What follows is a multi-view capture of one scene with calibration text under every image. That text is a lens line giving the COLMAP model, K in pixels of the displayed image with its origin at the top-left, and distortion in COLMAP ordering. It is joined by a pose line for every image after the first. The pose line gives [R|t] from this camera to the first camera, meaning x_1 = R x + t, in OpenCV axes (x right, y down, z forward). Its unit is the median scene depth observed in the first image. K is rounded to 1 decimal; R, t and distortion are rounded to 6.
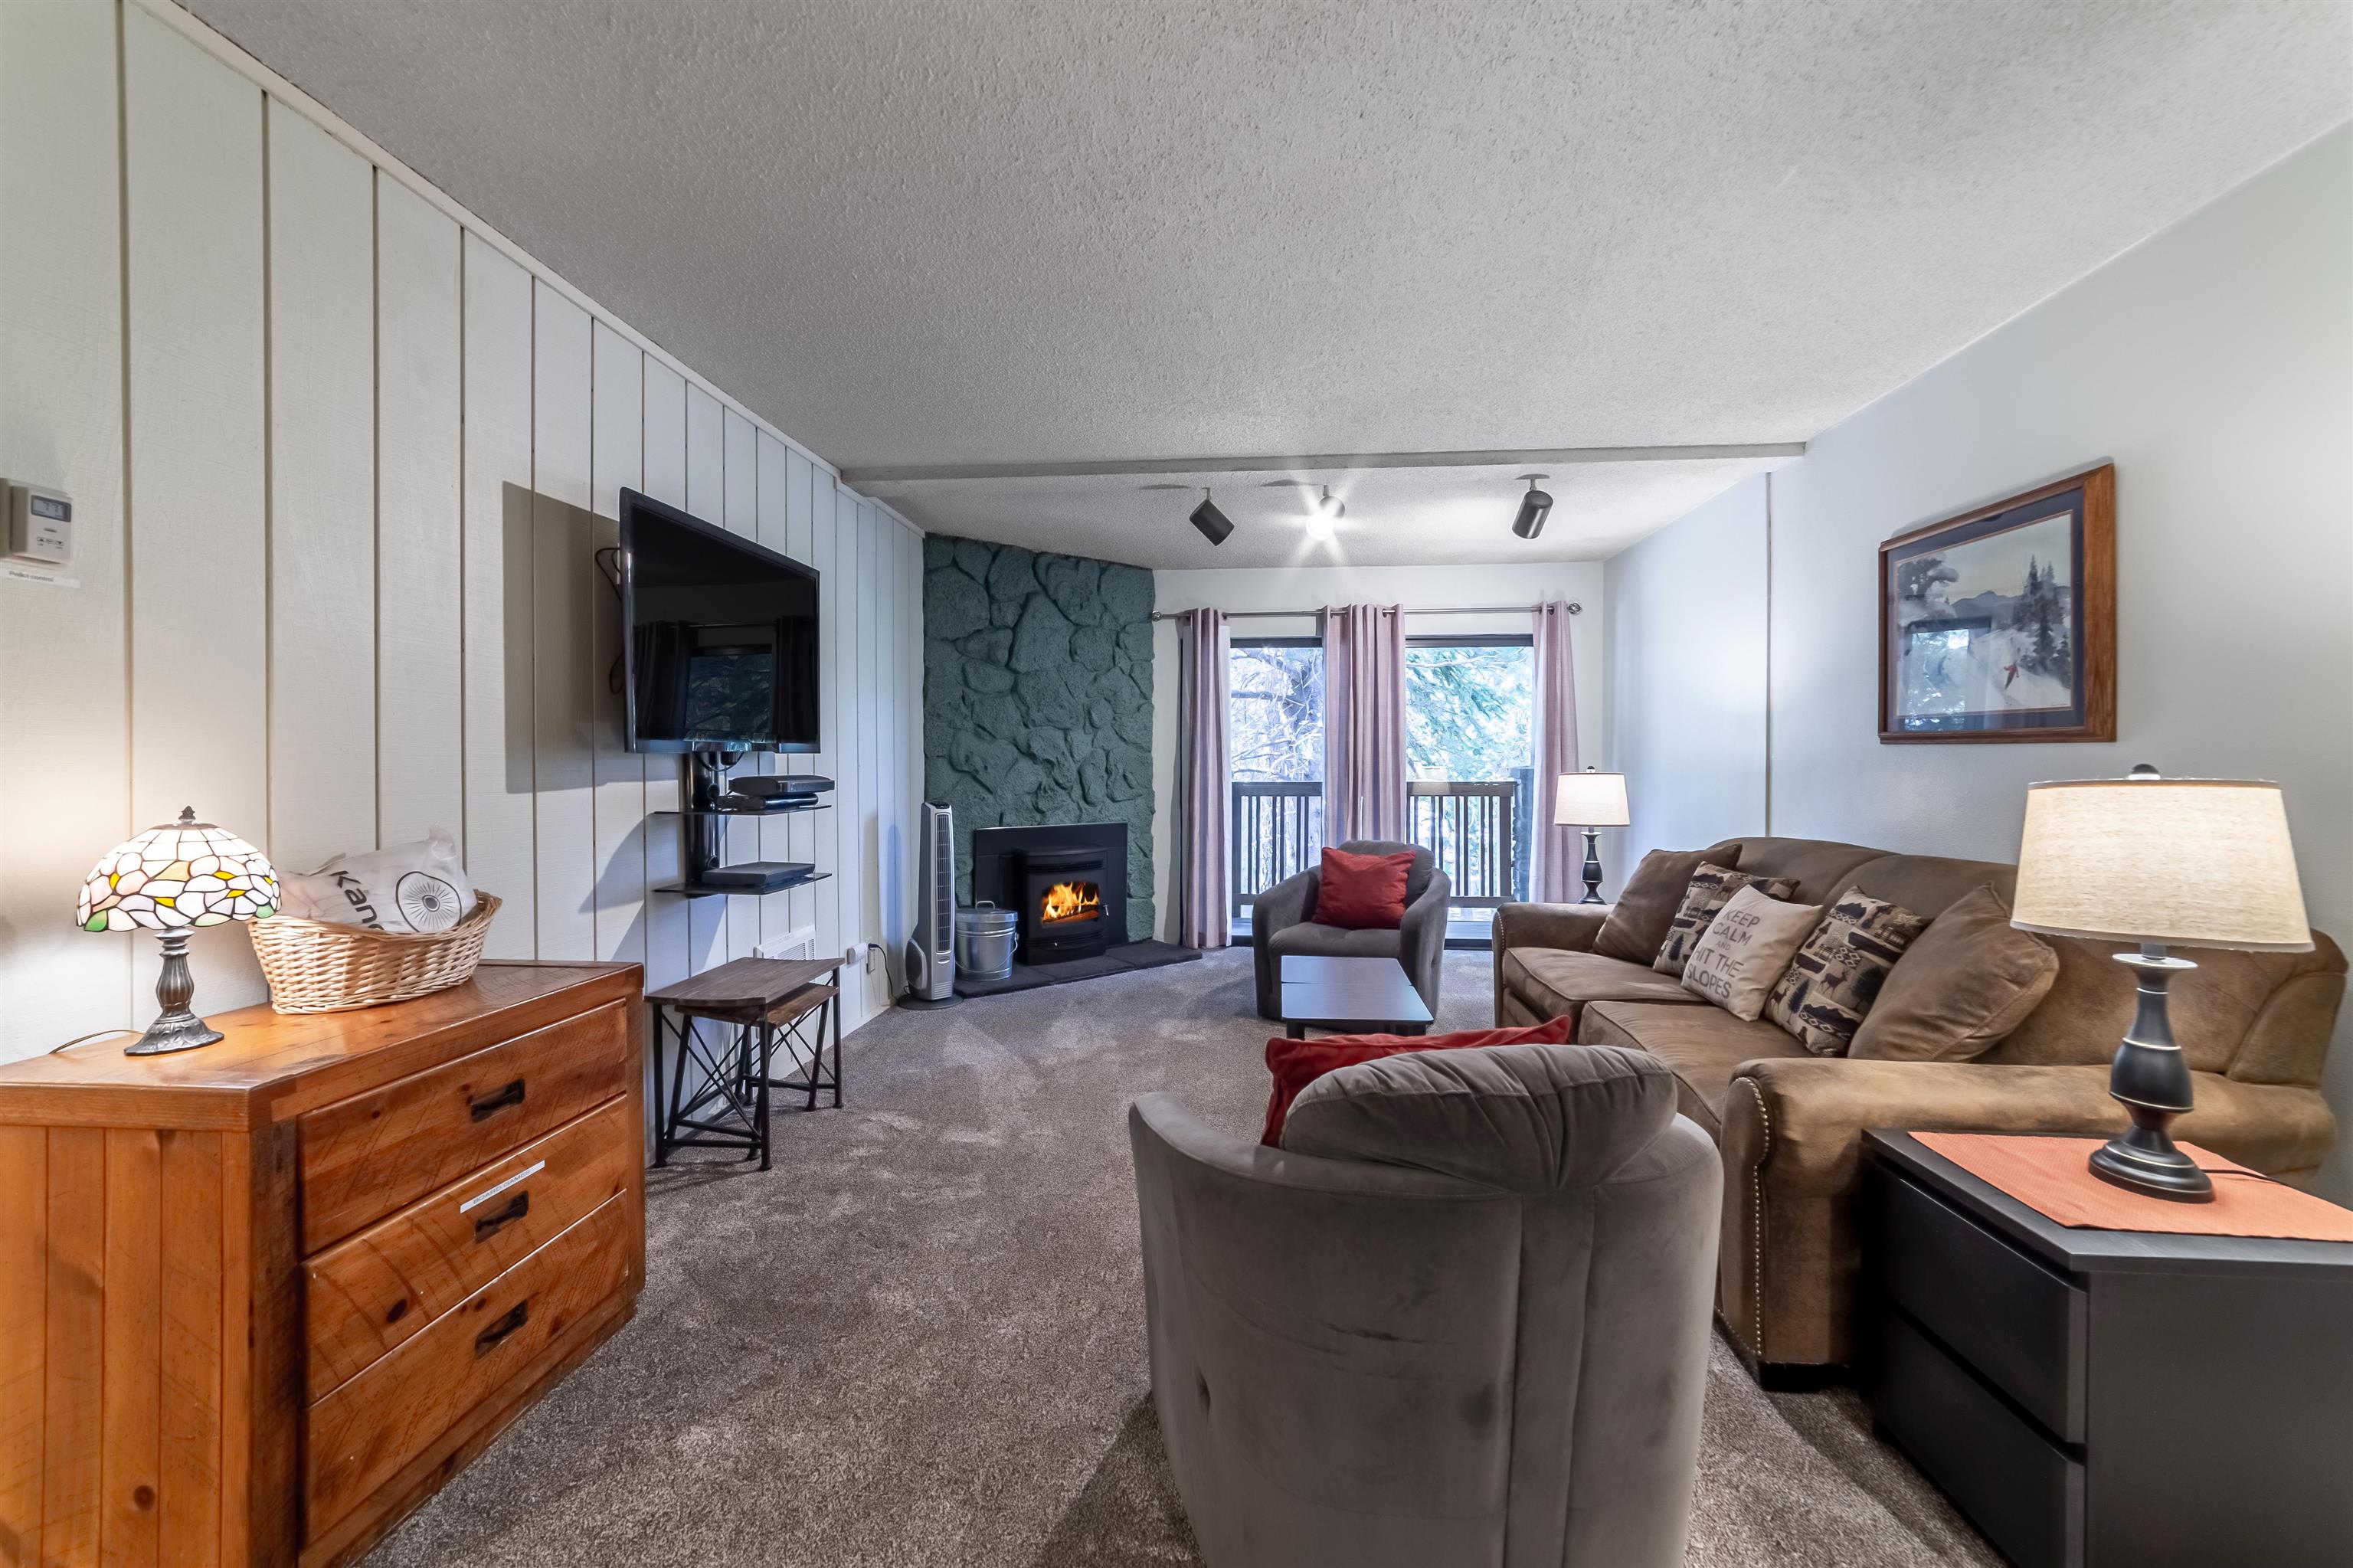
lens RADIAL K [[911.3, 0, 1179.7], [0, 911.3, 777.8], [0, 0, 1]] dist [-0.015348, 0.005135]
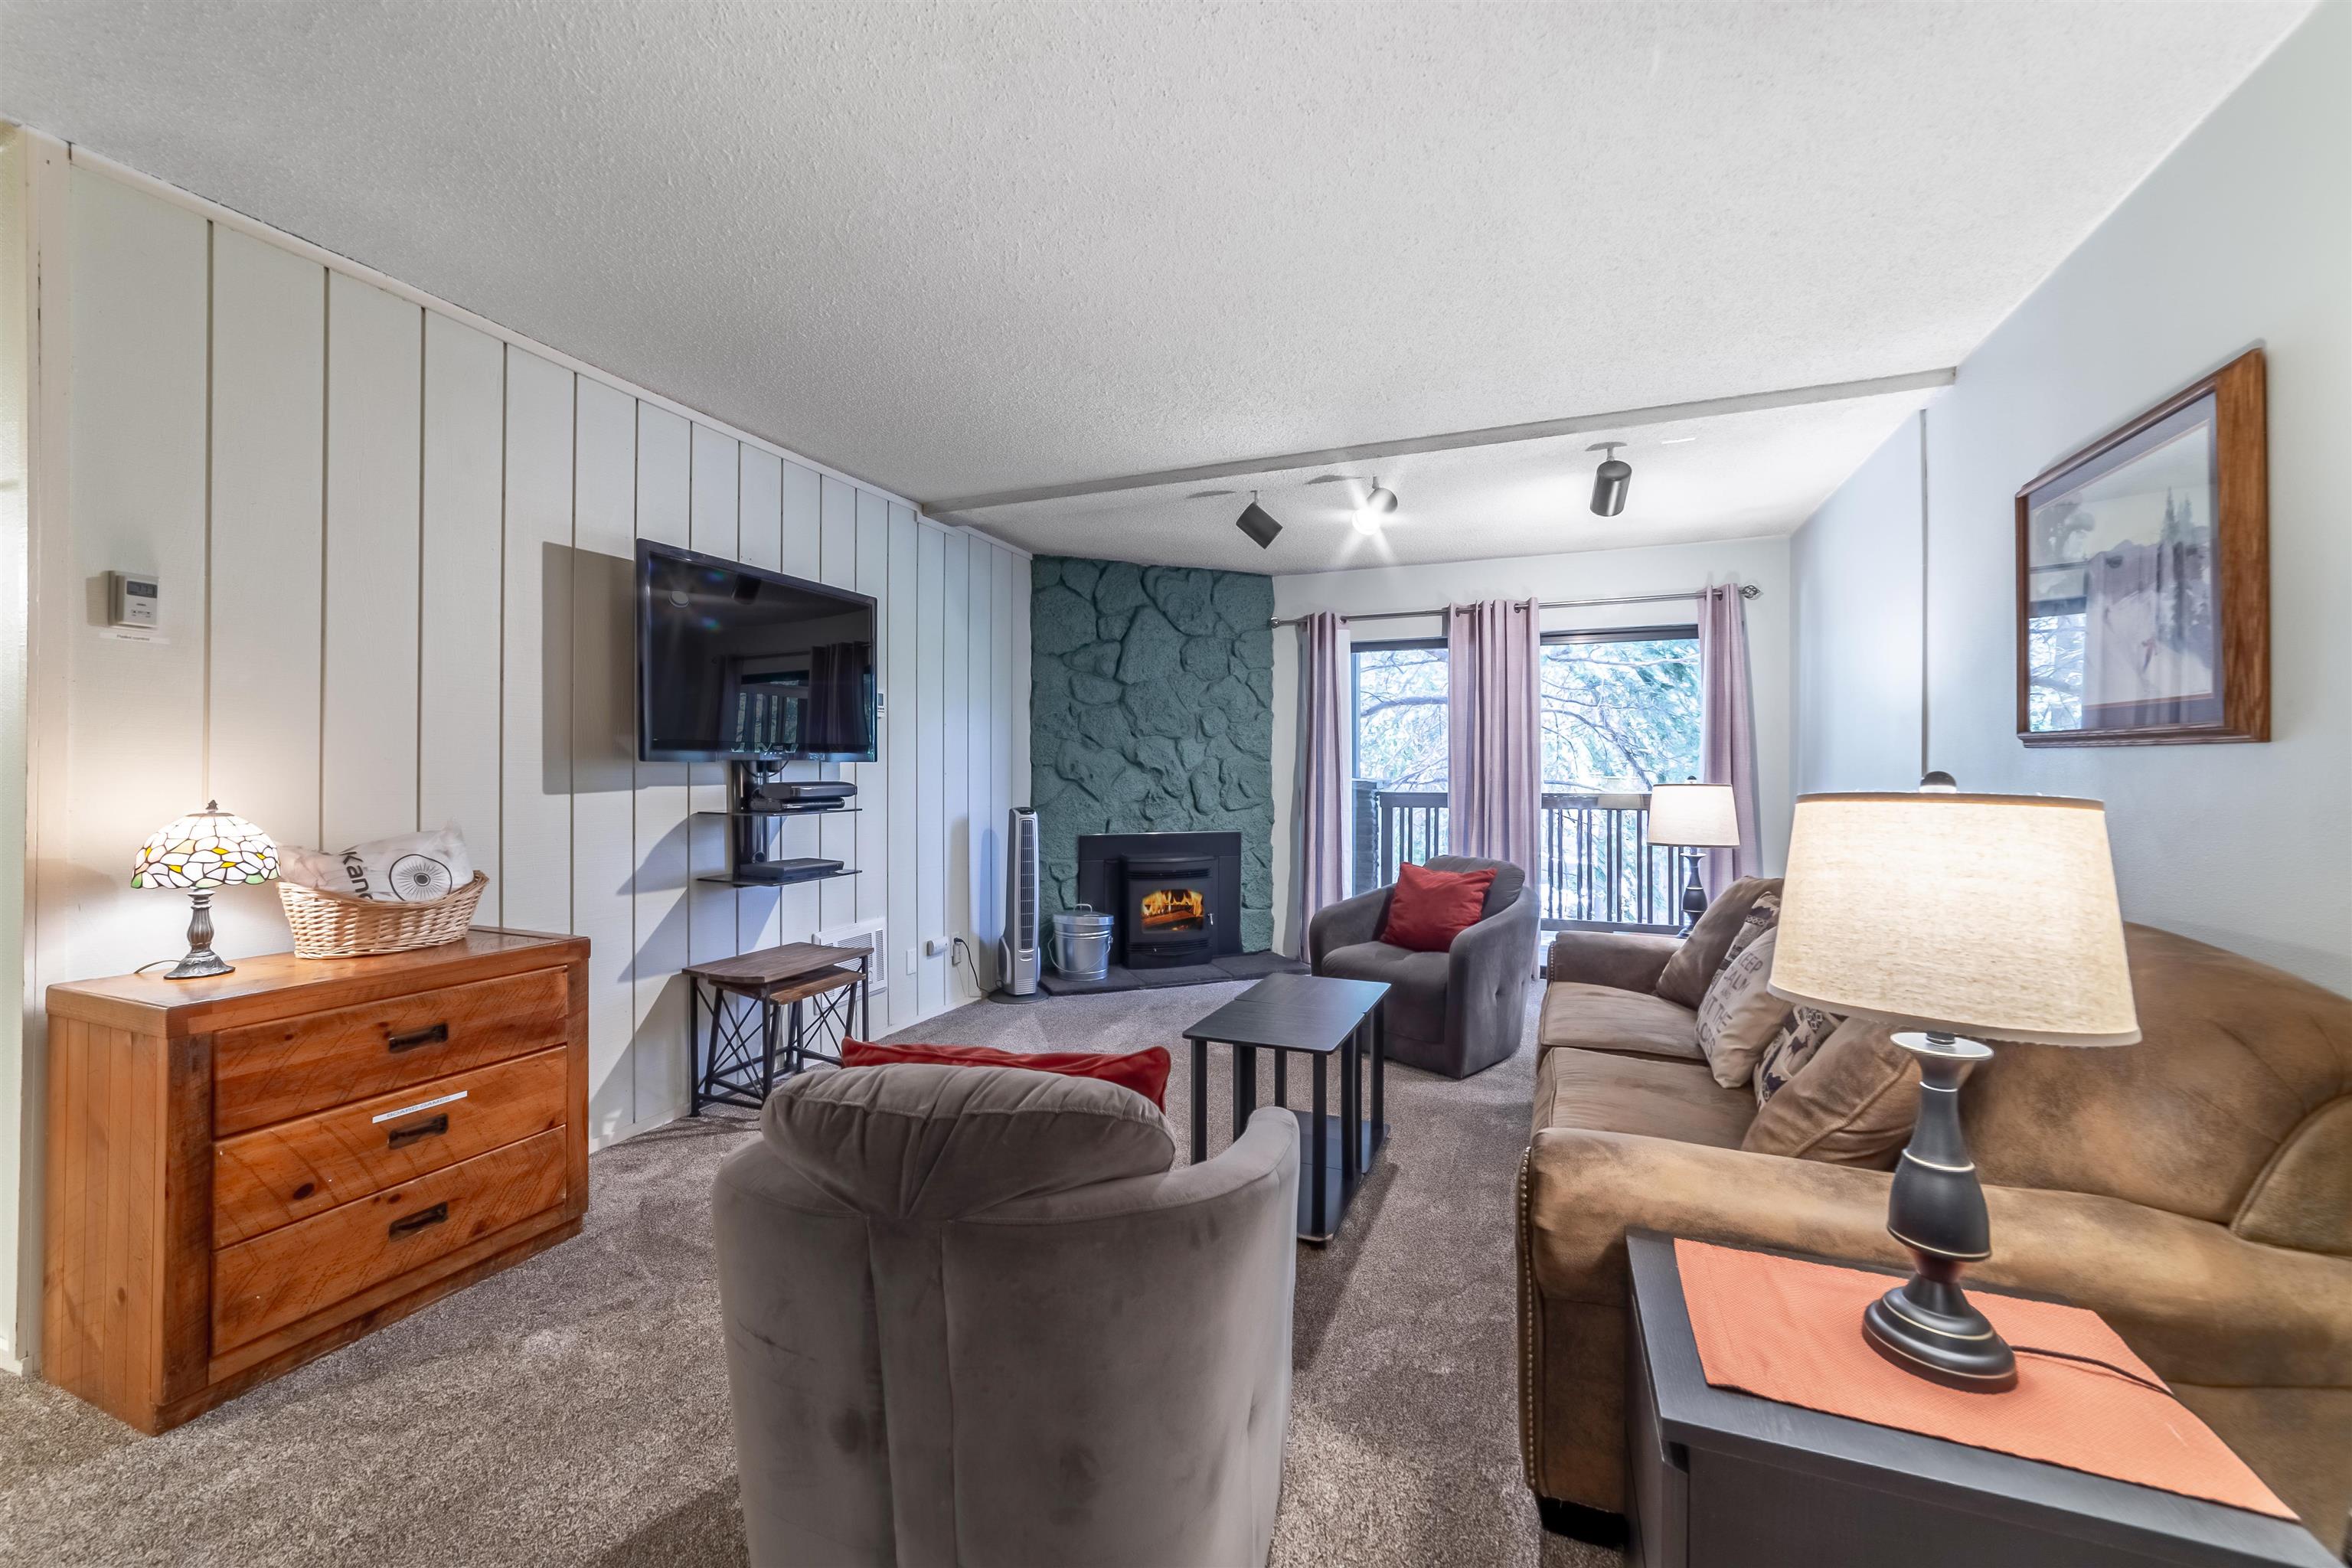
lens RADIAL K [[910.9, 0, 1170.1], [0, 910.9, 776.7], [0, 0, 1]] dist [-0.015348, 0.005135]
pose [[0.954996, 0.003483, -0.296599, 0.343801], [-0.006983, 0.999918, -0.010743, 0.000401], [0.296537, 0.012331, 0.954942, 0.061305]]
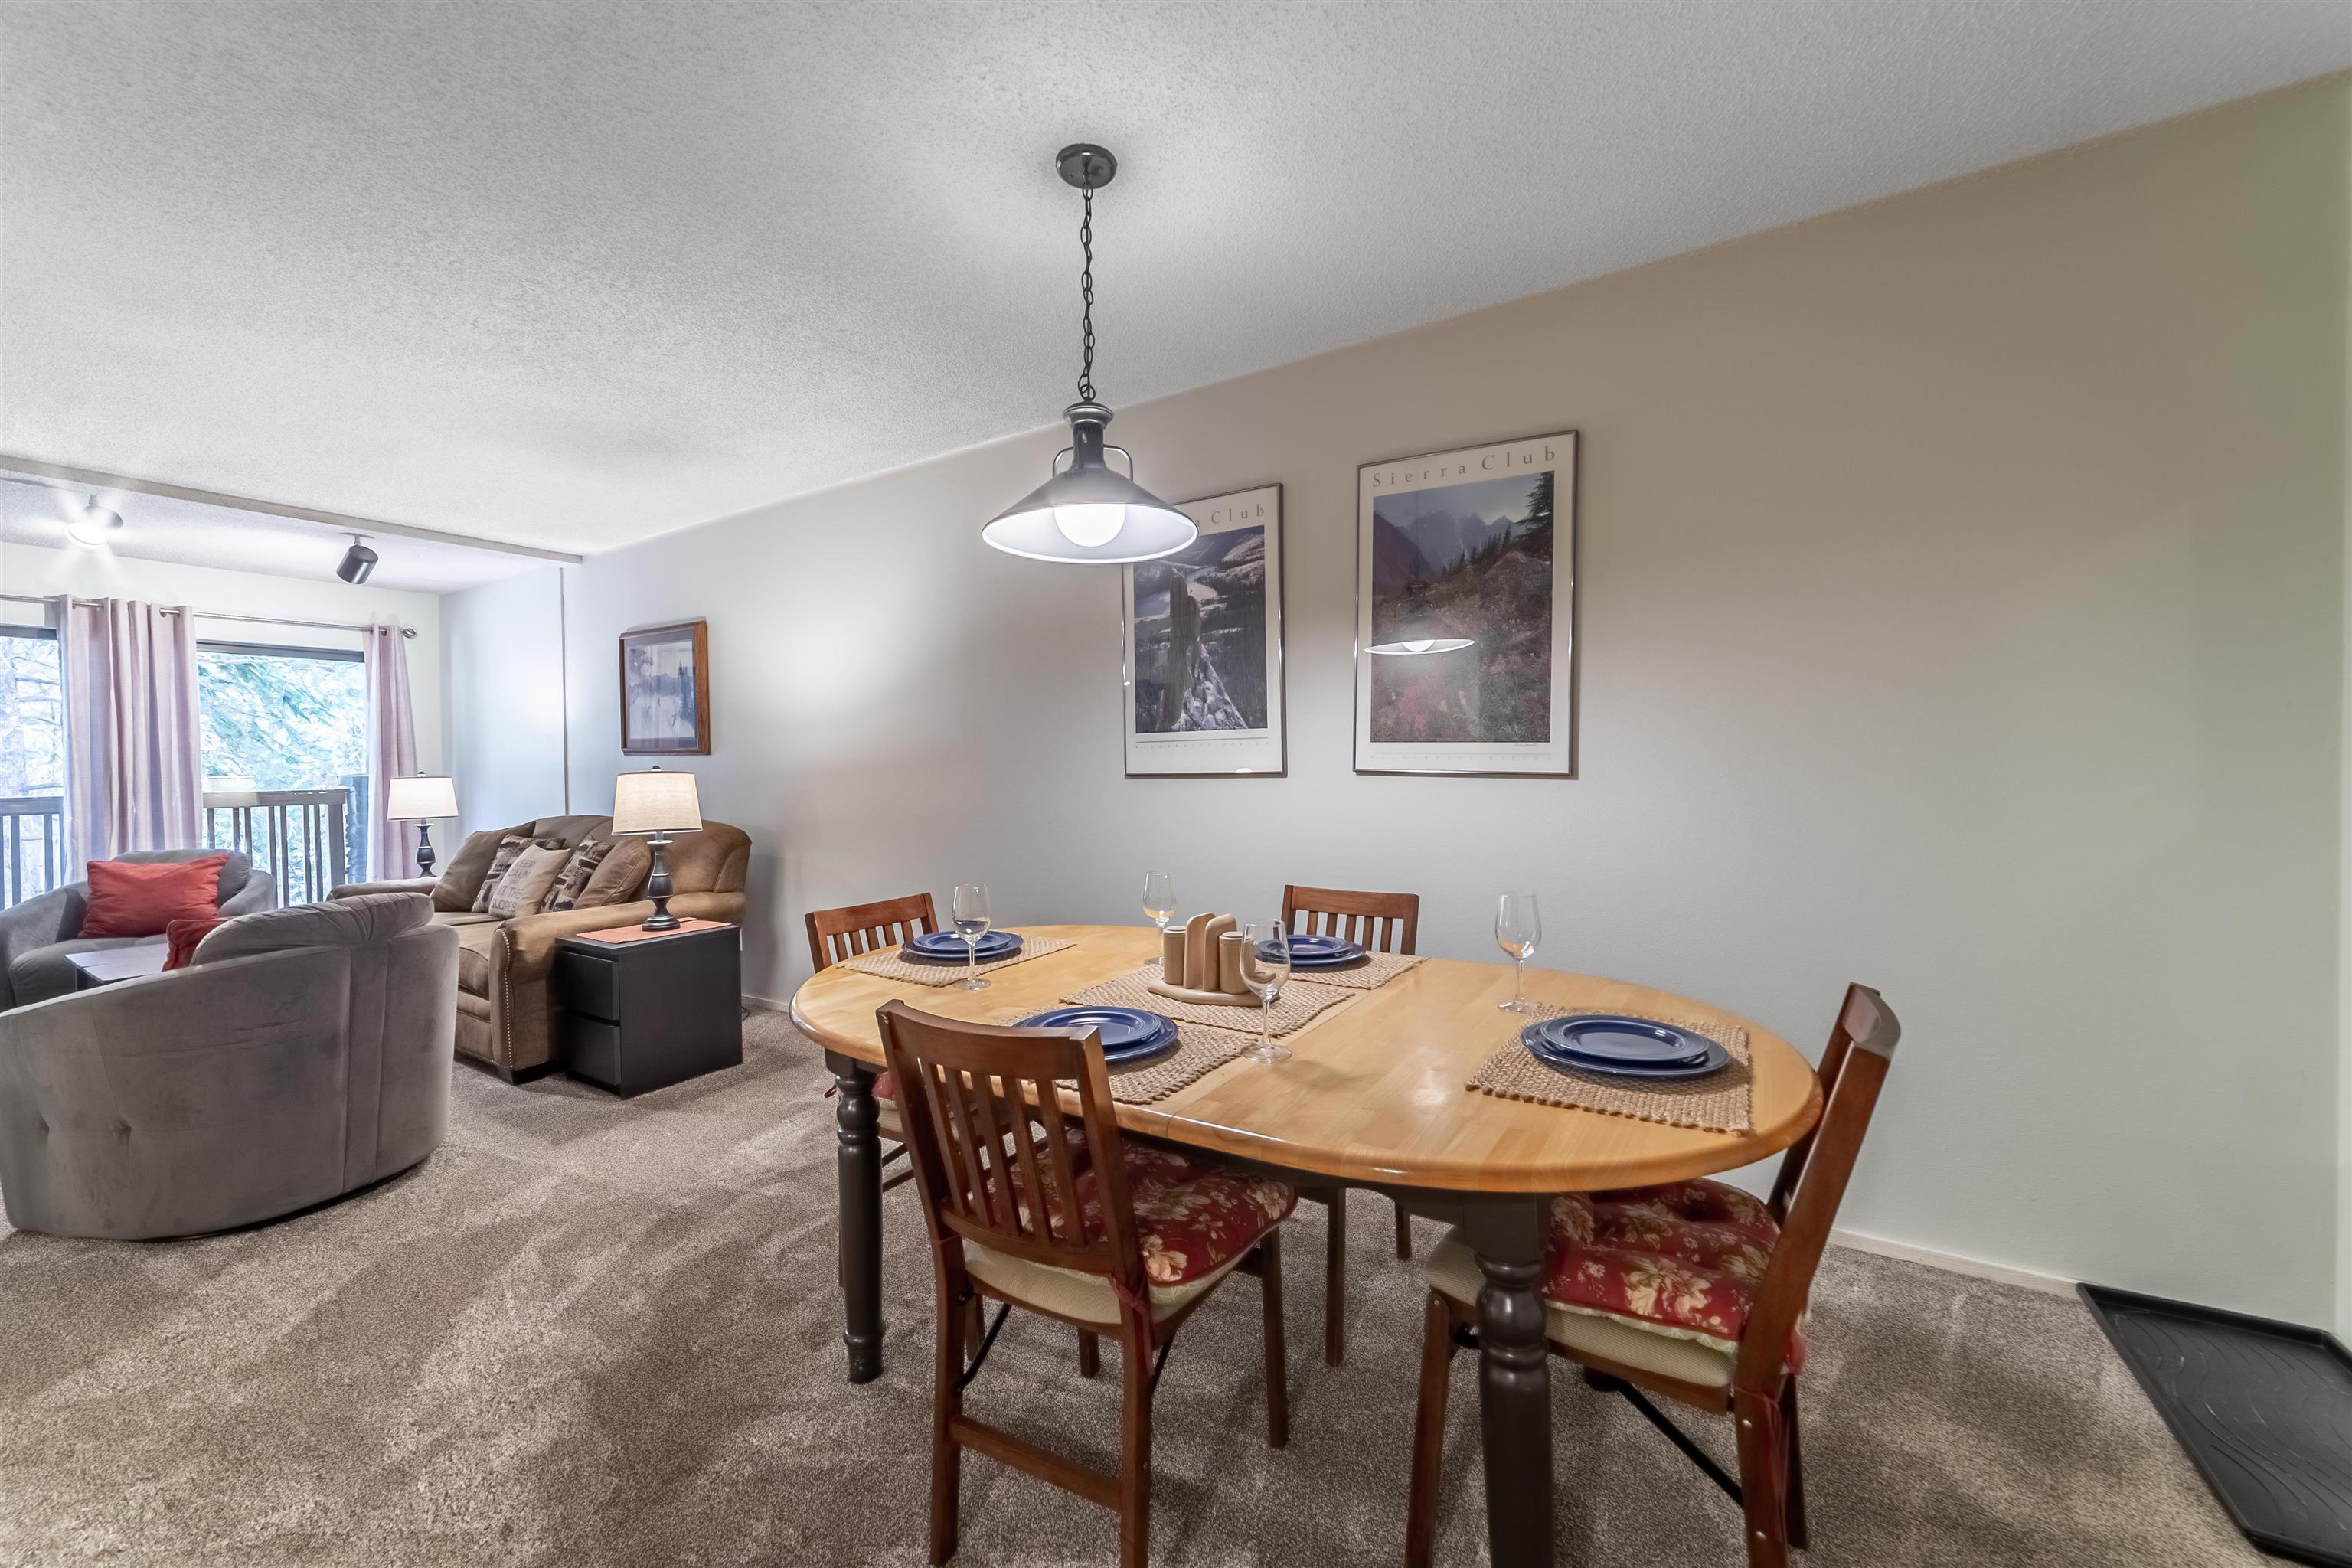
lens RADIAL K [[910.9, 0, 1182.7], [0, 910.9, 775.3], [0, 0, 1]] dist [-0.015348, 0.005135]
pose [[0.454729, -0.018177, 0.890444, -0.263941], [0.026860, 0.999617, 0.006689, 0.017705], [-0.890225, 0.020876, 0.455043, -0.735873]]
